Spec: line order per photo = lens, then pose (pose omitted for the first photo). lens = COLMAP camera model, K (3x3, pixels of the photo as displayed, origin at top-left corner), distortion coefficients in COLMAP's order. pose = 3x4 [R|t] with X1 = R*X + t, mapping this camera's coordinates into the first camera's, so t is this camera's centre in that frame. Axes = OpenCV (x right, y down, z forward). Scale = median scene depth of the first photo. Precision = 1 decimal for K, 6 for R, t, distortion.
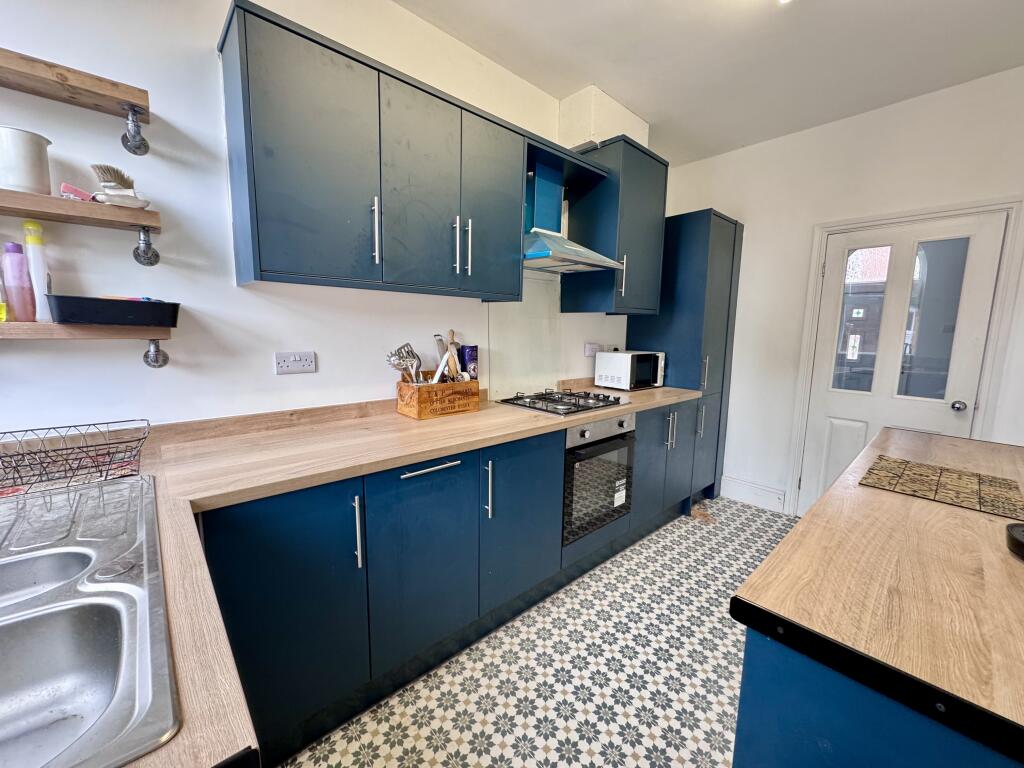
lens RADIAL K [[407.1, 0, 513.0], [0, 407.1, 381.9], [0, 0, 1]] dist [-0.000178, -0.000144]
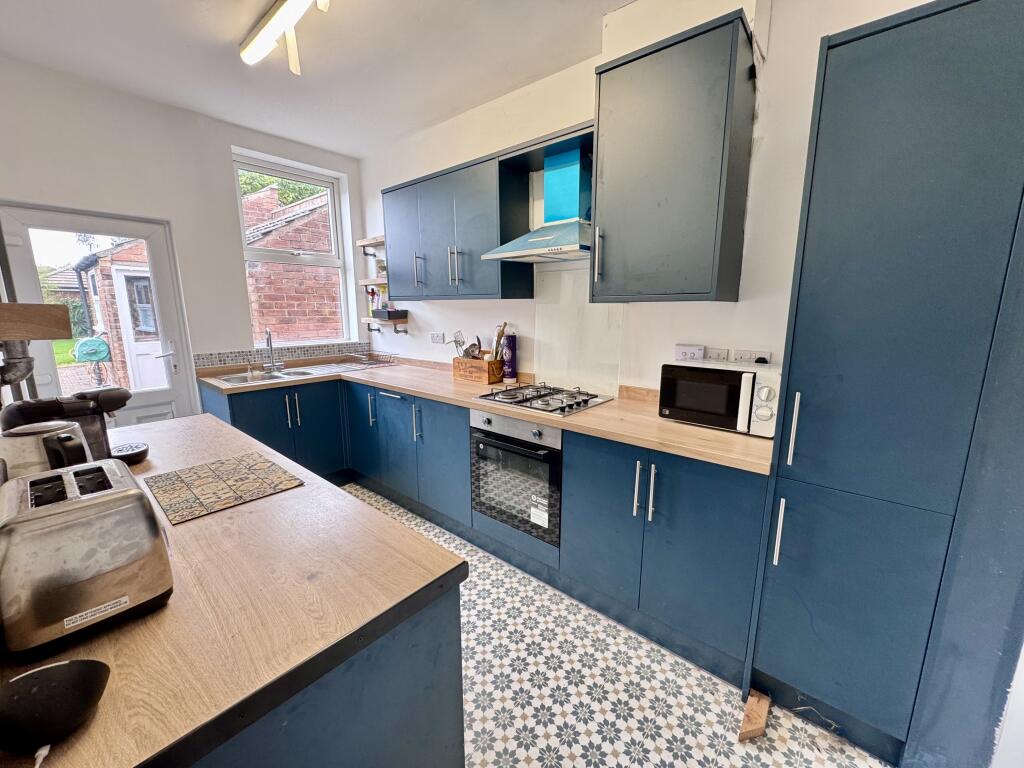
lens RADIAL K [[407.1, 0, 513.0], [0, 407.1, 381.9], [0, 0, 1]] dist [-0.000178, -0.000144]
pose [[0.125234, 0.164438, -0.978405, 1.132535], [-0.124864, 0.980940, 0.148881, -0.133704], [0.984239, 0.103522, 0.143379, 0.833060]]
